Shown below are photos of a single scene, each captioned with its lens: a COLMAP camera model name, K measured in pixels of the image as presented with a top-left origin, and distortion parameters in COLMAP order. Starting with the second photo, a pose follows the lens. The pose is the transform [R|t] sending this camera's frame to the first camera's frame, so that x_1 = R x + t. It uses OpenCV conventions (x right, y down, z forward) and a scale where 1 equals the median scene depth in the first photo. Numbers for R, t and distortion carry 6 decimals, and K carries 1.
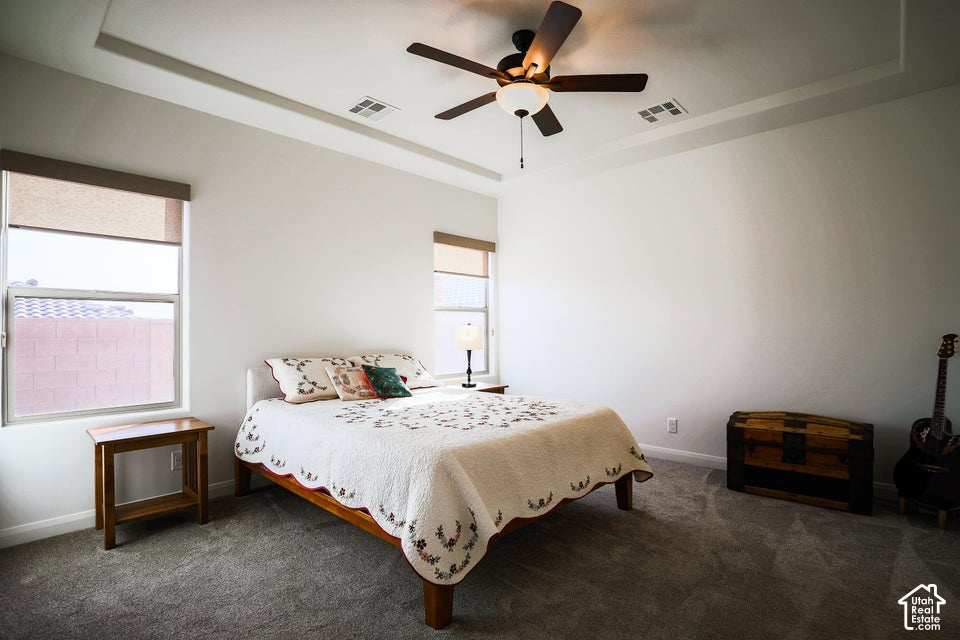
lens RADIAL K [[463.9, 0, 483.3], [0, 463.9, 324.4], [0, 0, 1]] dist [-0.043270, 0.011587]
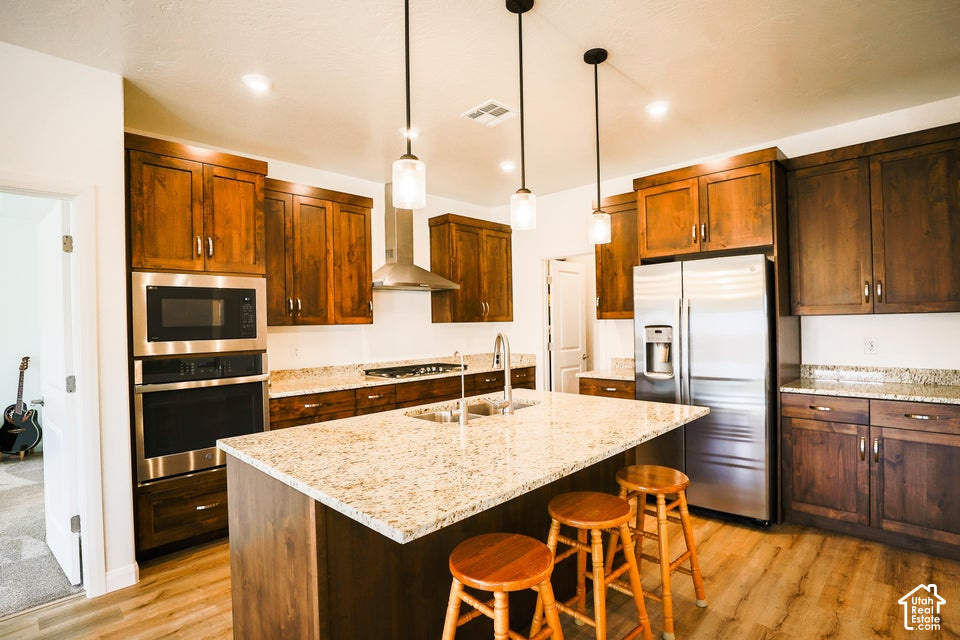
lens RADIAL K [[477.5, 0, 482.2], [0, 477.5, 325.6], [0, 0, 1]] dist [-0.042435, 0.010710]
pose [[0.046916, 0.003763, 0.998892, -0.731219], [0.010679, 0.999934, -0.004268, -0.075486], [-0.998842, 0.010867, 0.046873, -0.912386]]
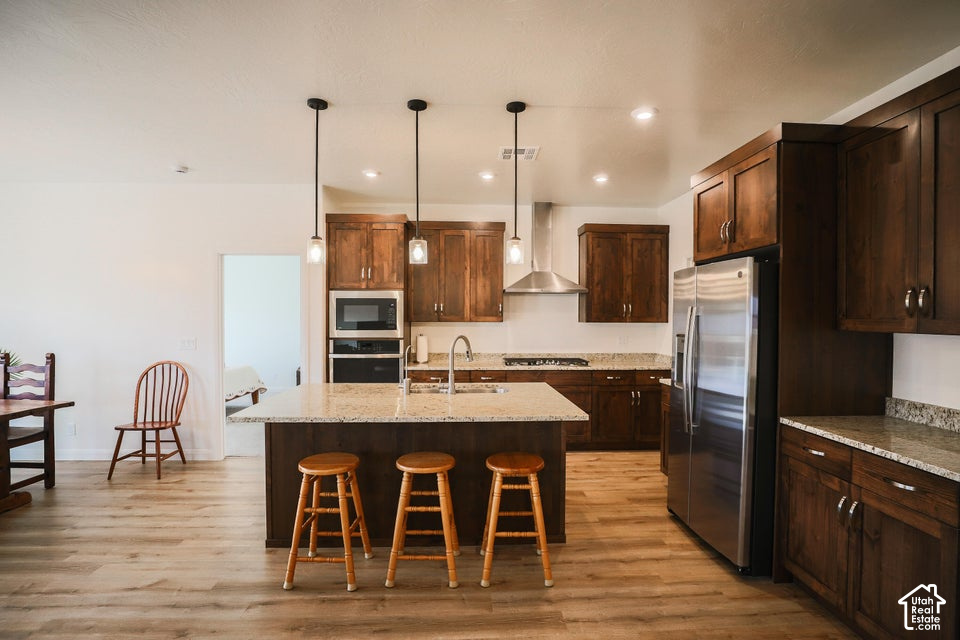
lens RADIAL K [[477.5, 0, 482.2], [0, 477.5, 325.6], [0, 0, 1]] dist [-0.042435, 0.010710]
pose [[0.713180, -0.000590, 0.700981, -0.641800], [-0.018186, 0.999648, 0.019343, -0.111844], [-0.700745, -0.026543, 0.712918, -1.788891]]
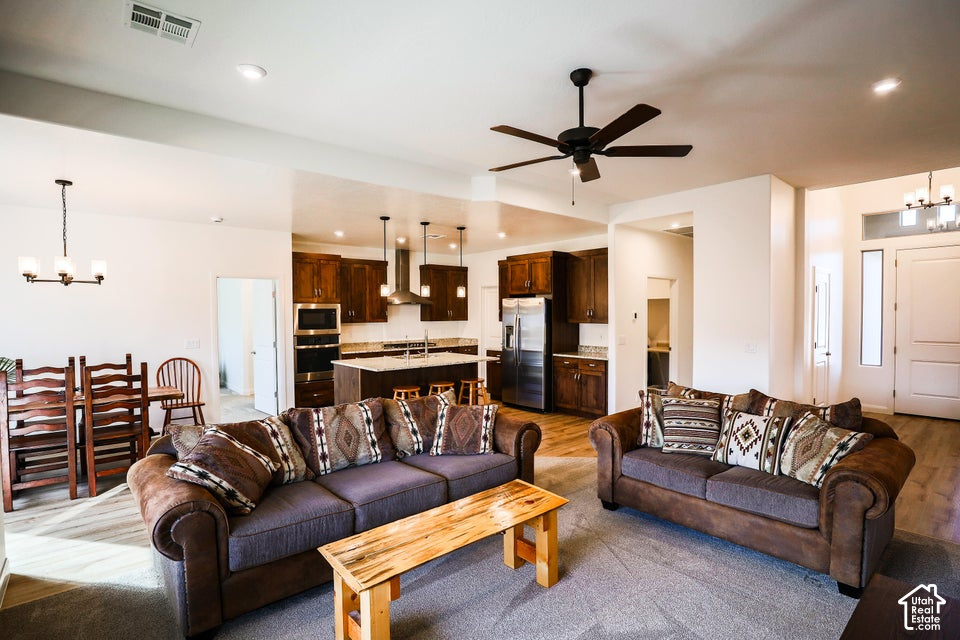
lens RADIAL K [[477.5, 0, 482.2], [0, 477.5, 325.6], [0, 0, 1]] dist [-0.042435, 0.010710]
pose [[0.130505, -0.018986, 0.991266, -2.226955], [-0.004893, 0.999792, 0.019793, -0.132298], [-0.991436, -0.007433, 0.130385, -1.507485]]
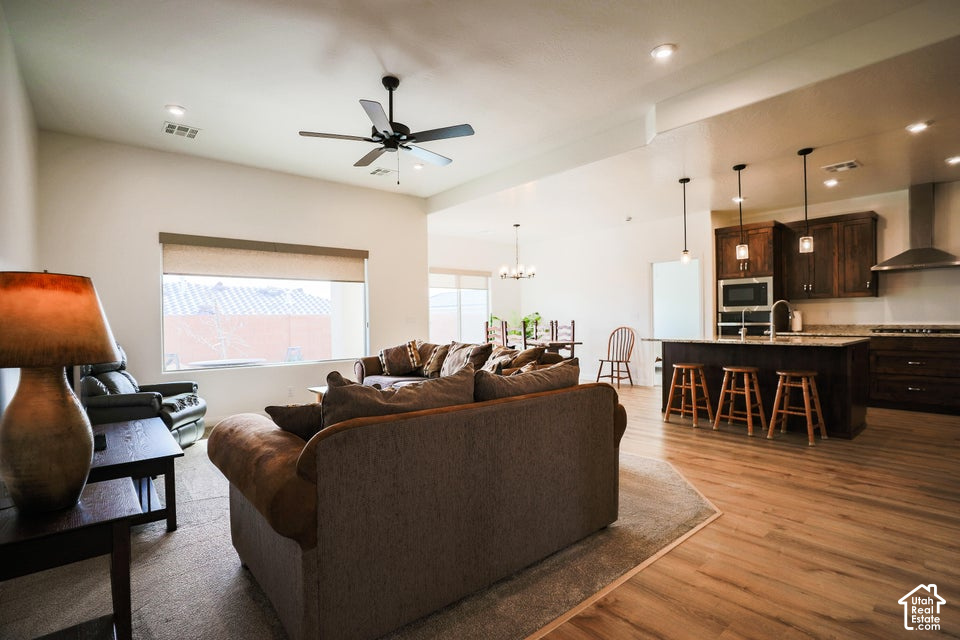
lens RADIAL K [[463.9, 0, 483.3], [0, 463.9, 324.4], [0, 0, 1]] dist [-0.043270, 0.011587]
pose [[0.990601, -0.001158, -0.136776, -0.747746], [0.004349, 0.999725, 0.023033, -0.019248], [0.136712, -0.023411, 0.990334, -2.802075]]
